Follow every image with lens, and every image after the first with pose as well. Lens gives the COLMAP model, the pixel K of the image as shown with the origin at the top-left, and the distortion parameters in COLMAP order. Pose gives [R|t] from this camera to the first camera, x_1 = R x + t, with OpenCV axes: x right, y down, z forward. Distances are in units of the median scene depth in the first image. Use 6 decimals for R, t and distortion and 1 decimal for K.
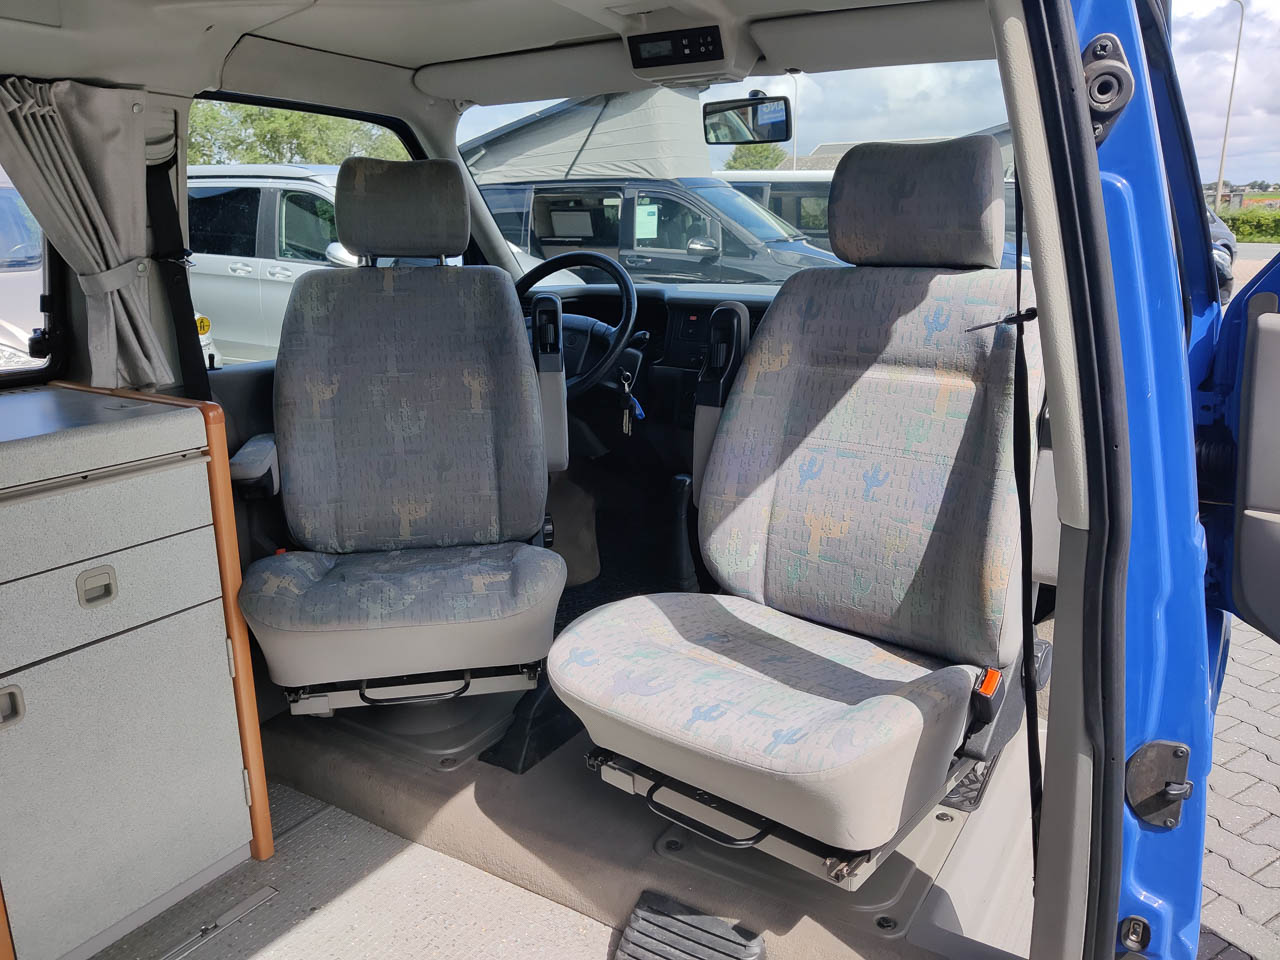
lens RADIAL K [[995.8, 0, 642.1], [0, 995.8, 473.7], [0, 0, 1]] dist [0.007199, 0.000614]
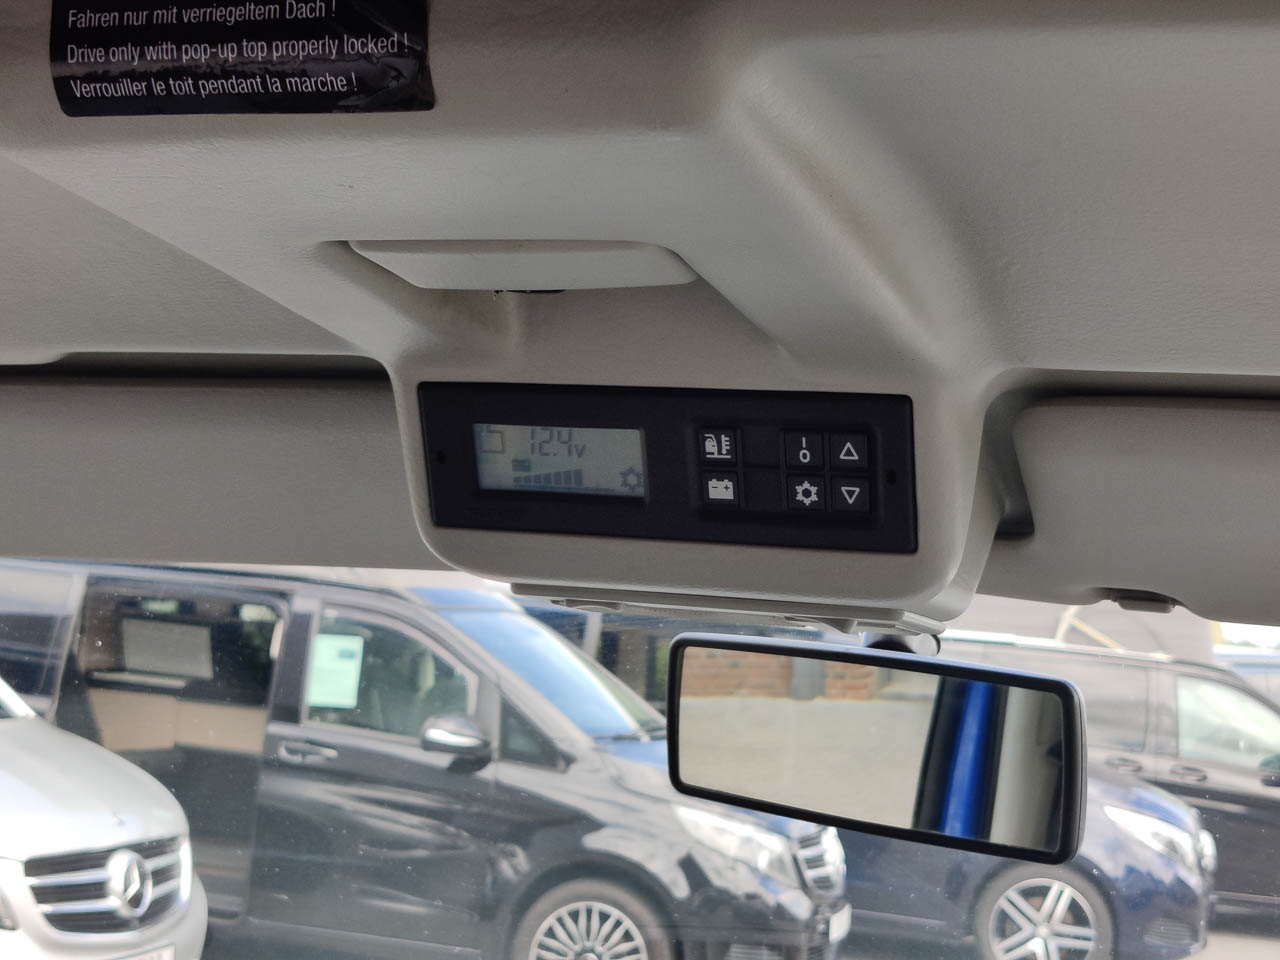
lens RADIAL K [[995.8, 0, 642.1], [0, 995.8, 473.7], [0, 0, 1]] dist [0.007199, 0.000614]
pose [[0.940144, 0.077794, 0.331779, -0.023301], [0.004646, 0.970579, -0.240740, -0.235763], [-0.340746, 0.227872, 0.912122, 0.511413]]
